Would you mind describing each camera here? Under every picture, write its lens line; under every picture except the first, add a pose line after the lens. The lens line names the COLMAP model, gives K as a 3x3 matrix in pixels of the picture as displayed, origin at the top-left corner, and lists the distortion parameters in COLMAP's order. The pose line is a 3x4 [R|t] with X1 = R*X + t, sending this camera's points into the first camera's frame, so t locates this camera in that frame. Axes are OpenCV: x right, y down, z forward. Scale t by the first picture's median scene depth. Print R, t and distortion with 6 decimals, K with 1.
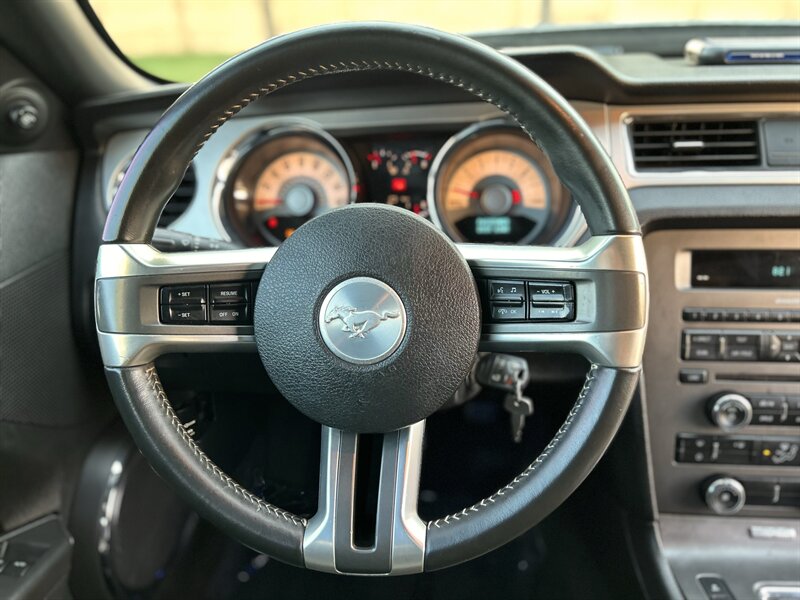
lens RADIAL K [[617.3, 0, 401.2], [0, 617.3, 303.1], [0, 0, 1]] dist [0.033691, -0.047929]
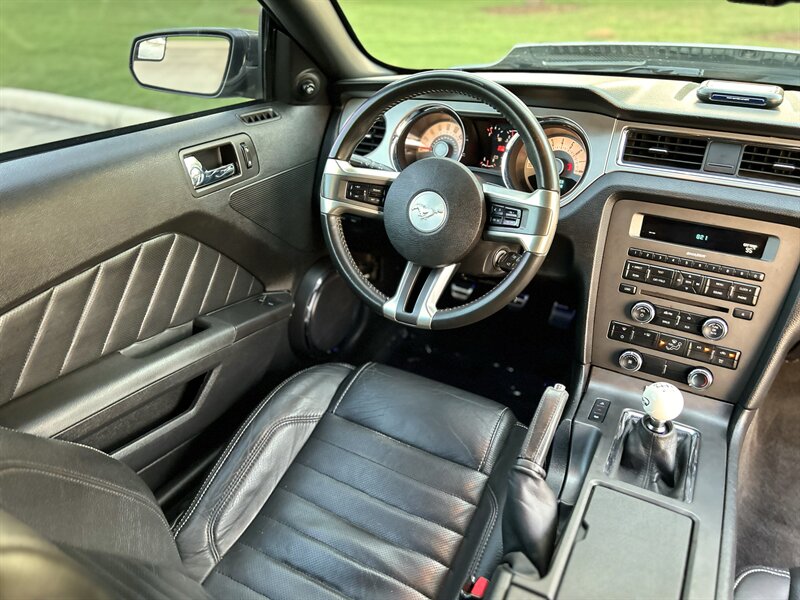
lens RADIAL K [[617.3, 0, 398.4], [0, 617.3, 310.8], [0, 0, 1]] dist [0.033691, -0.047929]
pose [[0.920064, 0.226102, -0.319938, 0.455251], [-0.191866, 0.972064, 0.135201, 0.069236], [0.341569, -0.063009, 0.937742, -0.813019]]
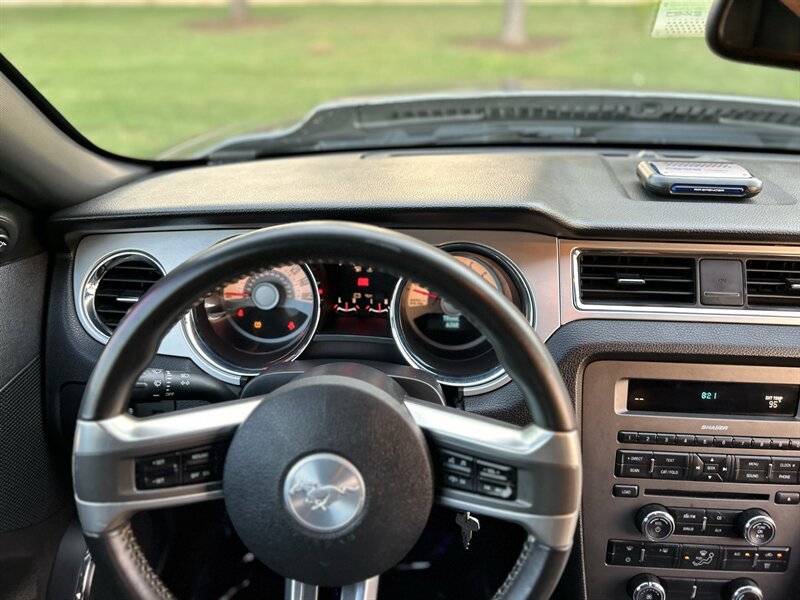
lens RADIAL K [[617.3, 0, 395.0], [0, 617.3, 297.5], [0, 0, 1]] dist [0.033691, -0.047929]
pose [[0.998565, 0.020679, 0.049406, 0.000326], [-0.023677, 0.997863, 0.060897, -0.284010], [-0.048041, -0.061979, 0.996921, -0.057020]]
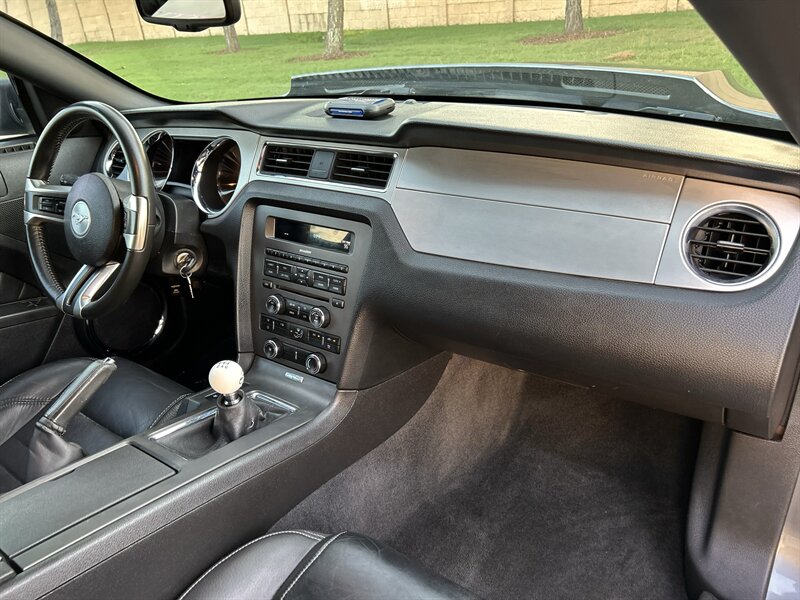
lens RADIAL K [[617.3, 0, 390.2], [0, 617.3, 318.3], [0, 0, 1]] dist [0.033691, -0.047929]
pose [[0.853407, 0.211406, -0.476450, 1.739416], [-0.174243, 0.977180, 0.121484, -0.075205], [0.491260, -0.020657, 0.870768, -0.473657]]
